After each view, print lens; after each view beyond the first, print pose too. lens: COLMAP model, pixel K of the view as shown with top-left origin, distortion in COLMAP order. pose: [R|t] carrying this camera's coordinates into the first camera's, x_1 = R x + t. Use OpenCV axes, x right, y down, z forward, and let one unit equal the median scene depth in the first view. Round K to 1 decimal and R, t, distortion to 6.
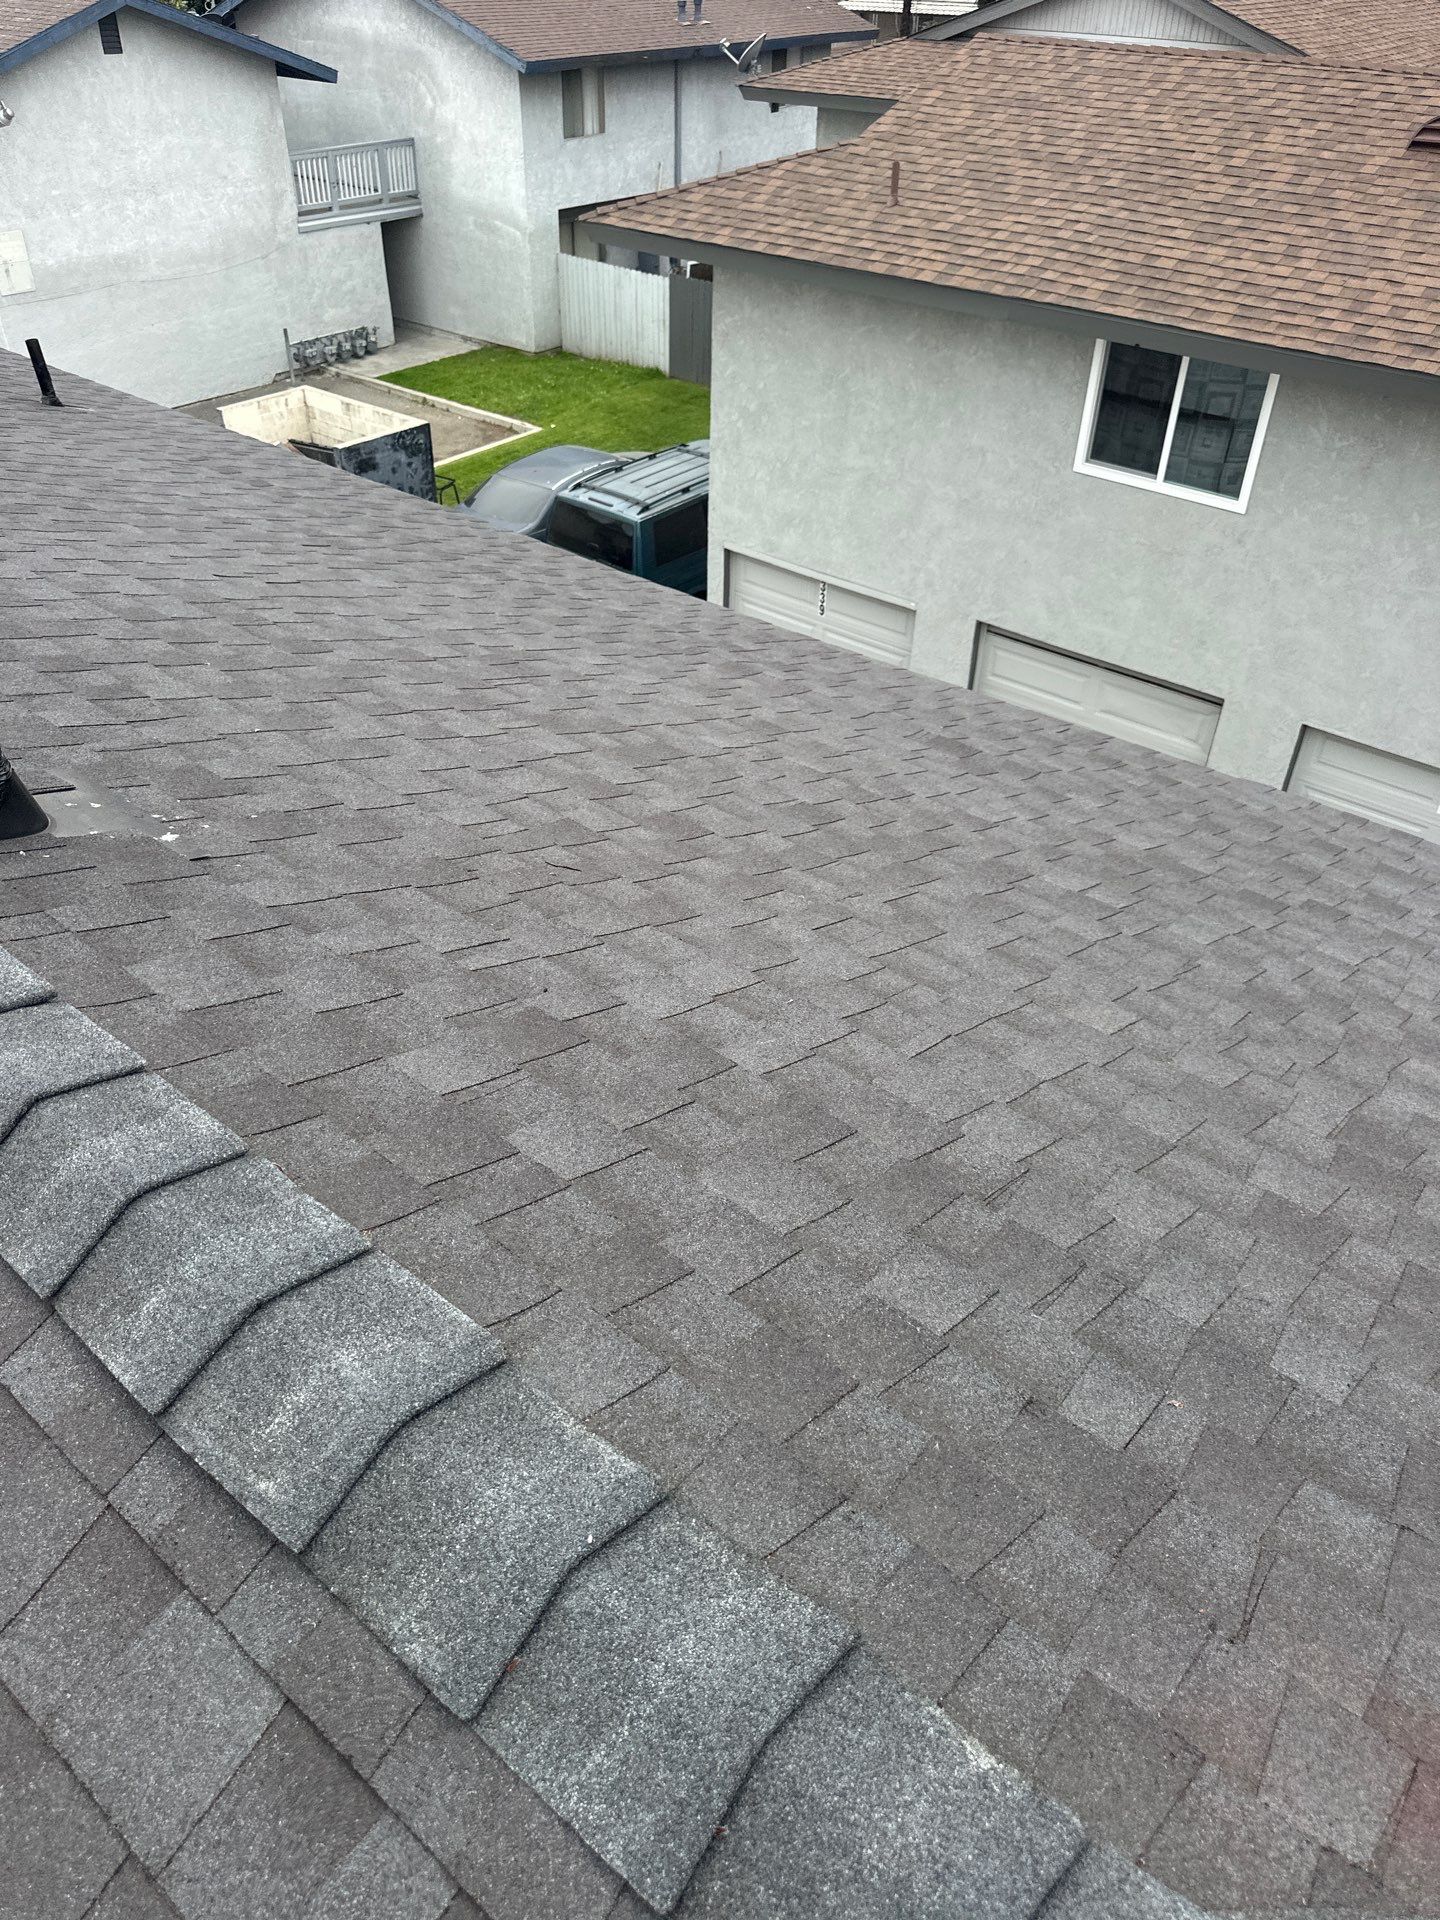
lens RADIAL K [[1397.1, 0, 706.8], [0, 1397.1, 969.4], [0, 0, 1]] dist [0.024725, -0.002858]
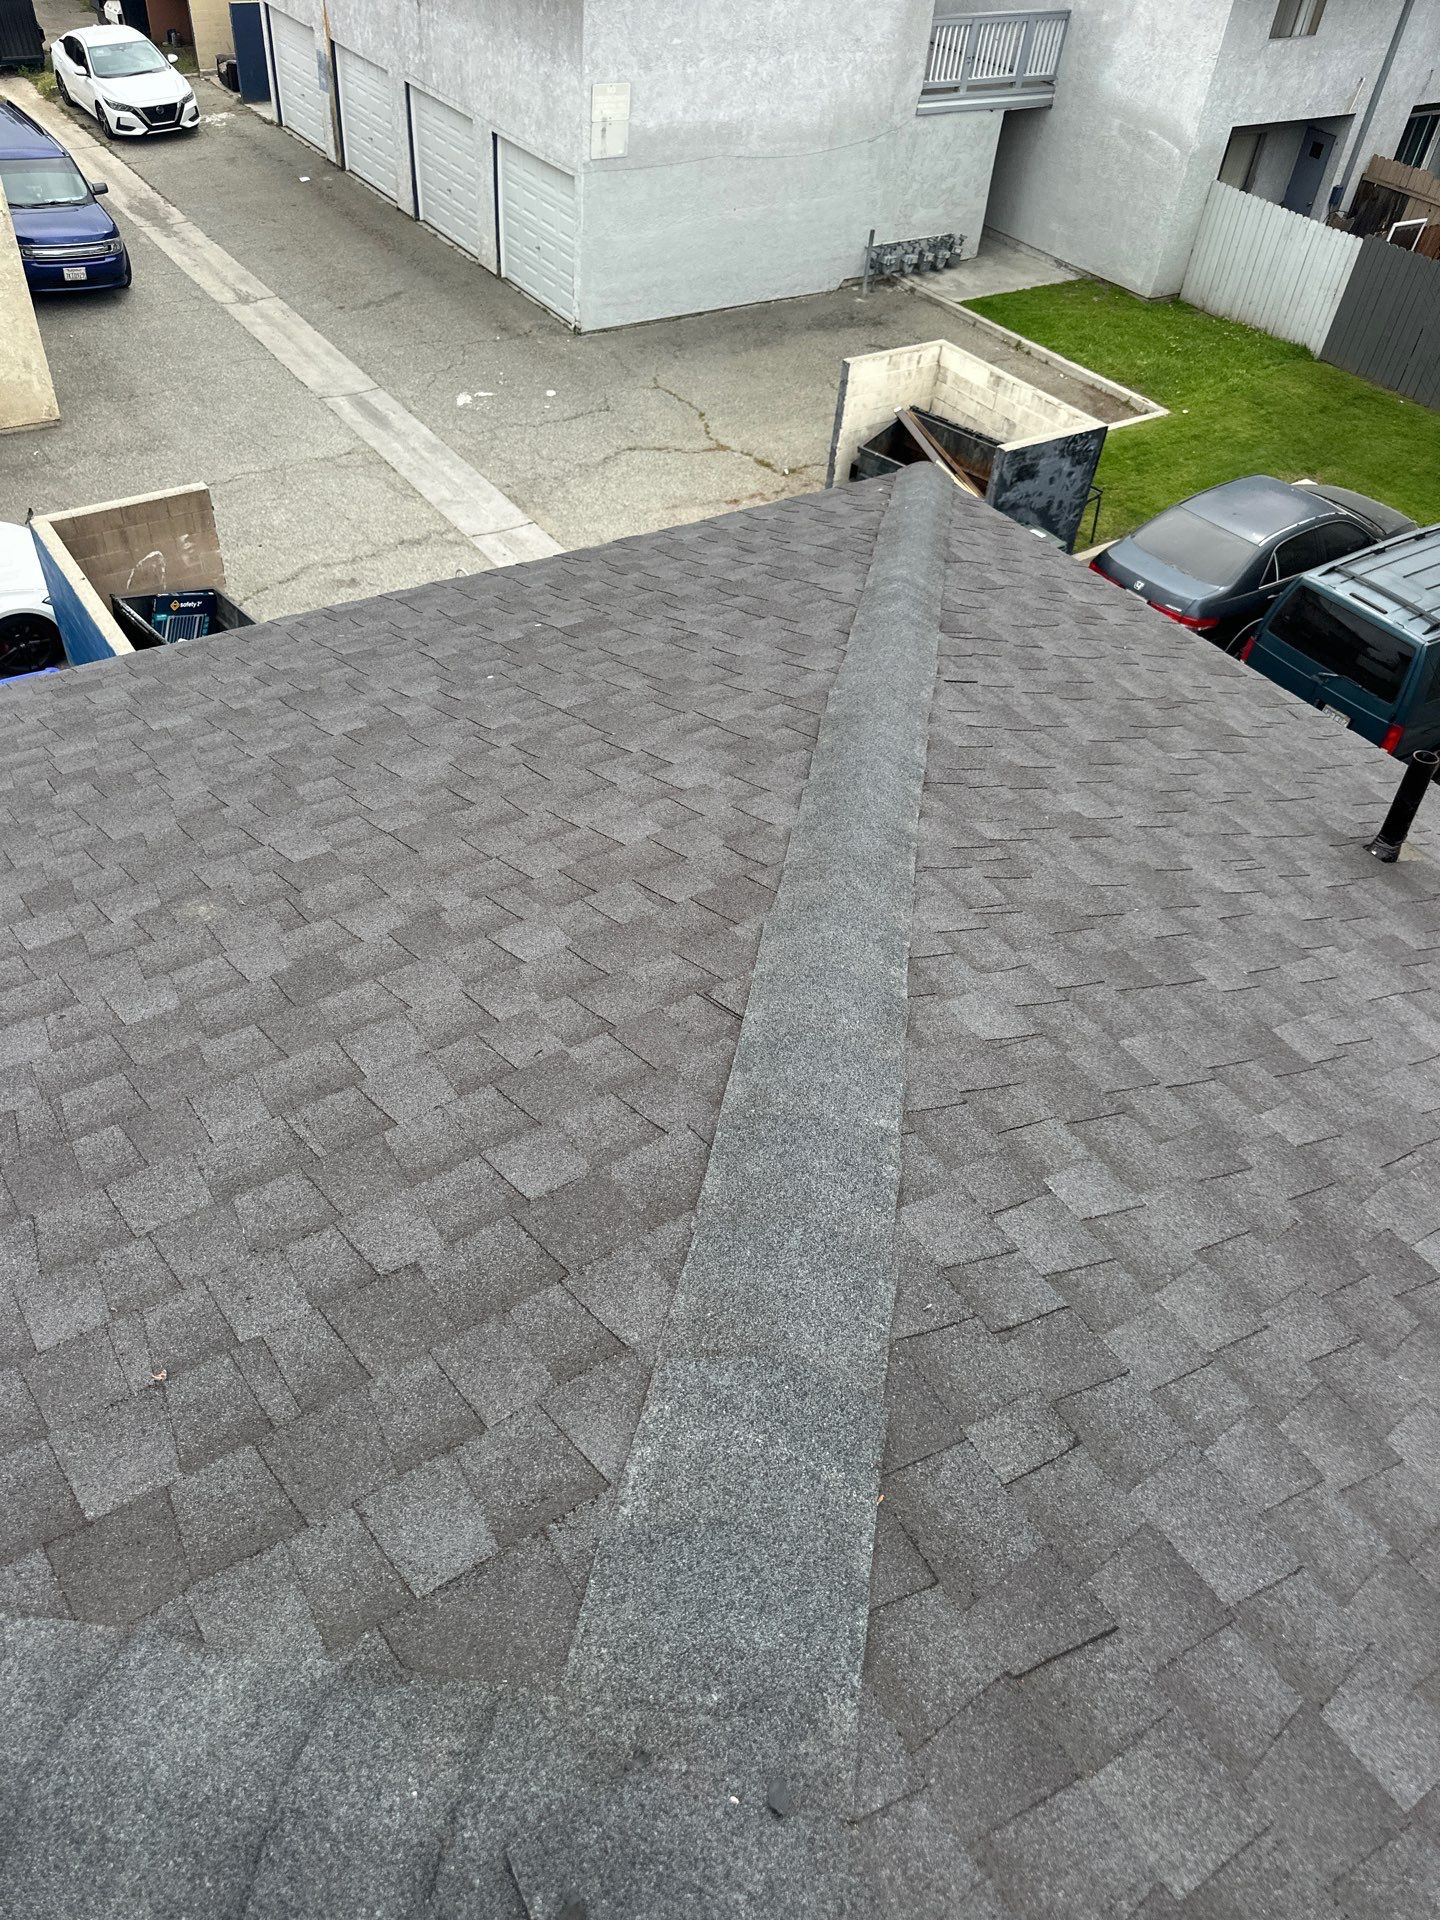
lens RADIAL K [[1397.1, 0, 729.9], [0, 1397.1, 949.8], [0, 0, 1]] dist [0.024725, -0.002858]
pose [[0.964079, 0.227397, -0.137268, -0.167402], [-0.215114, 0.971588, 0.098702, -0.099933], [0.155813, -0.065629, 0.985604, 0.126042]]
